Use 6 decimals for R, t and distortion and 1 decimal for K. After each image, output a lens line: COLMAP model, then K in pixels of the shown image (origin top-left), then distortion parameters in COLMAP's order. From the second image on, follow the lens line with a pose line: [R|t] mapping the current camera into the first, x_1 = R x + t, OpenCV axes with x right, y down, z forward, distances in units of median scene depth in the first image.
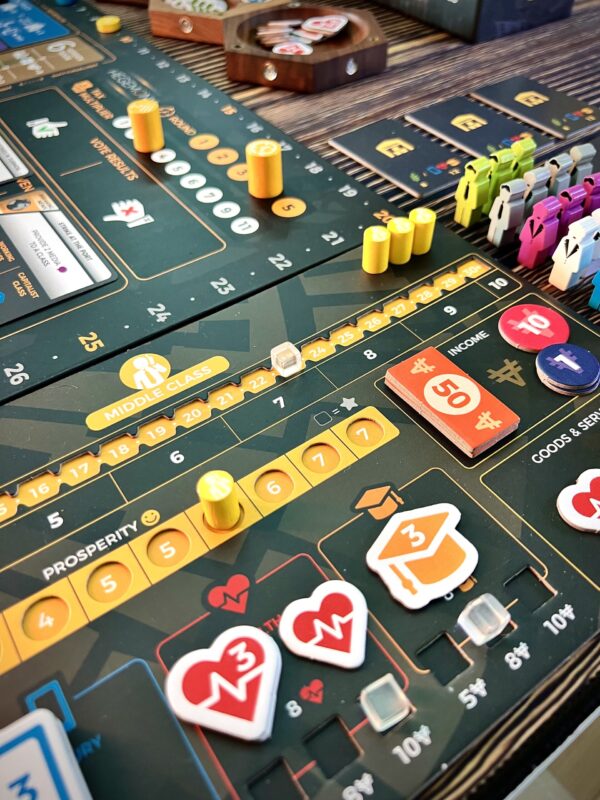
lens RADIAL K [[632.6, 0, 300.0], [0, 632.6, 400.0], [0, 0, 1]] dist [0.007997, -0.046810]
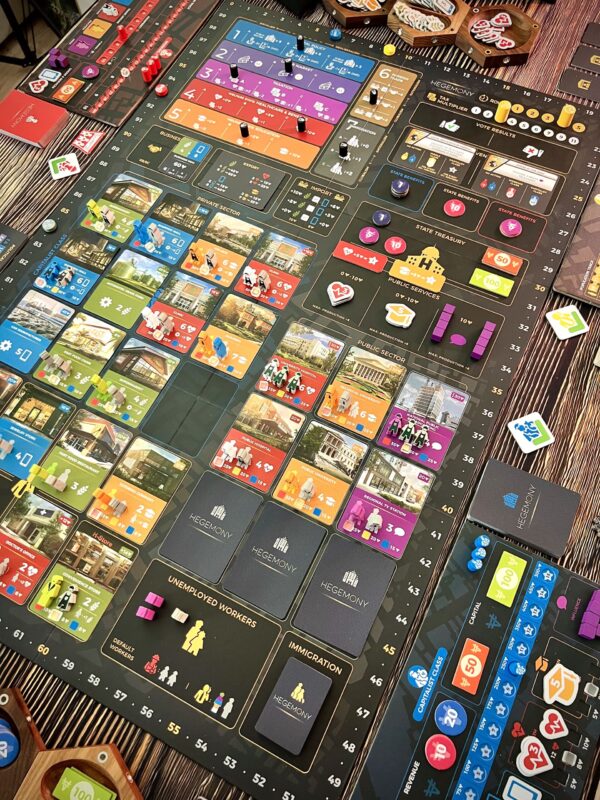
lens RADIAL K [[605.8, 0, 300.0], [0, 605.8, 400.0], [0, 0, 1]] dist [0.019862, -0.028535]
pose [[0.881534, -0.442414, 0.164826, -1.572395], [0.371463, 0.865428, 0.336229, -0.476782], [-0.291397, -0.235171, 0.927245, -1.051474]]
